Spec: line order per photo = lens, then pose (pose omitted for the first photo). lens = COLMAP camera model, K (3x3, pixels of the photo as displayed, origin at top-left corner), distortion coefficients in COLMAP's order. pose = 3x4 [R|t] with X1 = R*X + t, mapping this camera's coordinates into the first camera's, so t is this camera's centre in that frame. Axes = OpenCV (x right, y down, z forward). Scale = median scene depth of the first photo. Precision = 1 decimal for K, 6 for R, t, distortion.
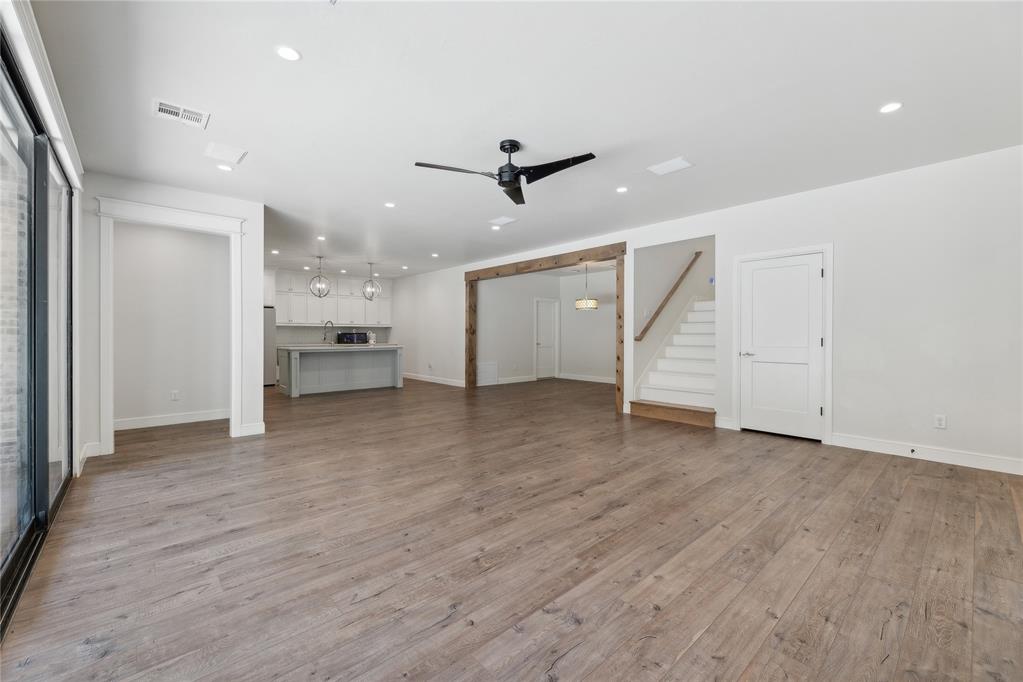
lens RADIAL K [[422.5, 0, 515.9], [0, 422.5, 337.7], [0, 0, 1]] dist [0.000021, 0.000832]
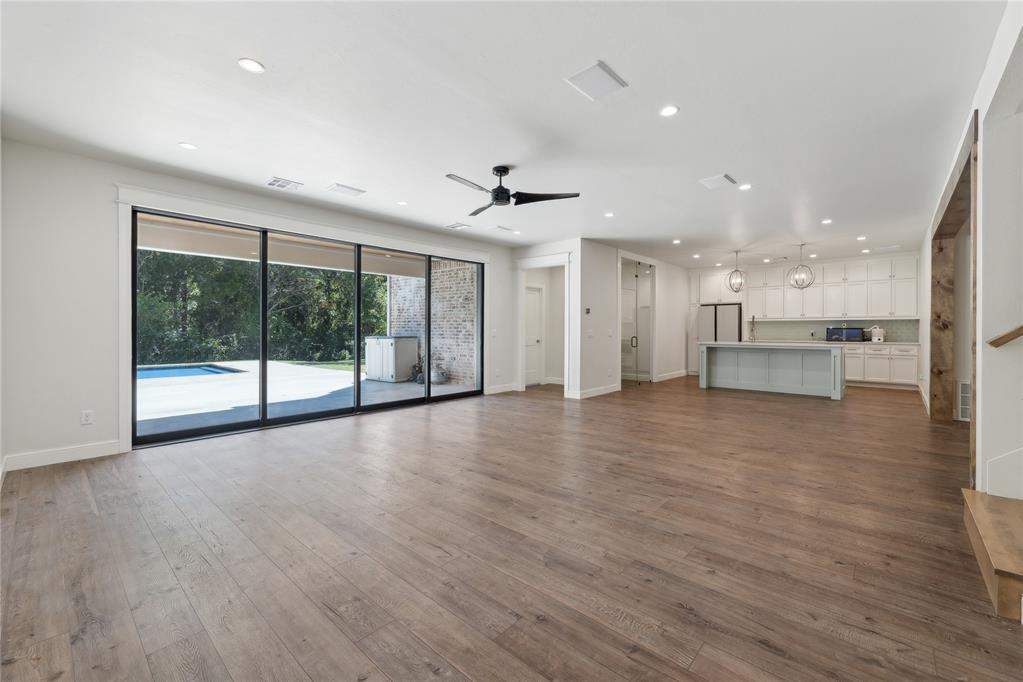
lens RADIAL K [[422.5, 0, 502.6], [0, 422.5, 328.3], [0, 0, 1]] dist [0.000021, 0.000832]
pose [[0.086799, -0.002758, -0.996222, 0.634969], [-0.007861, 0.999963, -0.003453, -0.004817], [0.996195, 0.008131, 0.086774, 0.489961]]
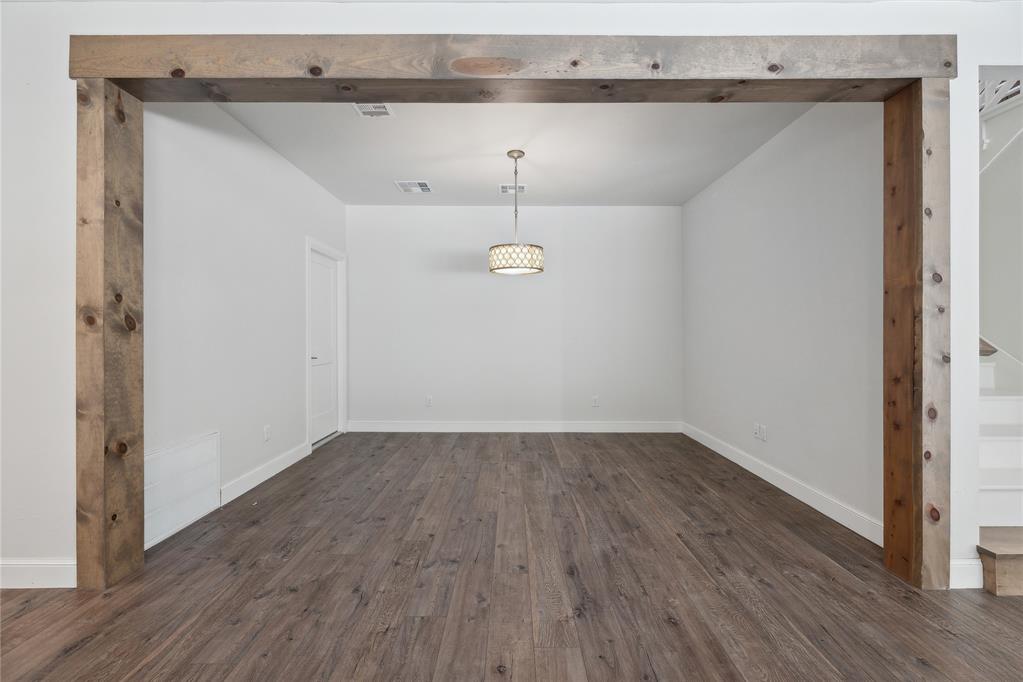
lens RADIAL K [[422.5, 0, 514.4], [0, 422.5, 335.7], [0, 0, 1]] dist [0.000021, 0.000832]
pose [[0.675376, -0.002511, 0.737470, -0.187144], [0.003722, 0.999993, -0.000004, -0.008682], [-0.737465, 0.002747, 0.675380, 1.025323]]
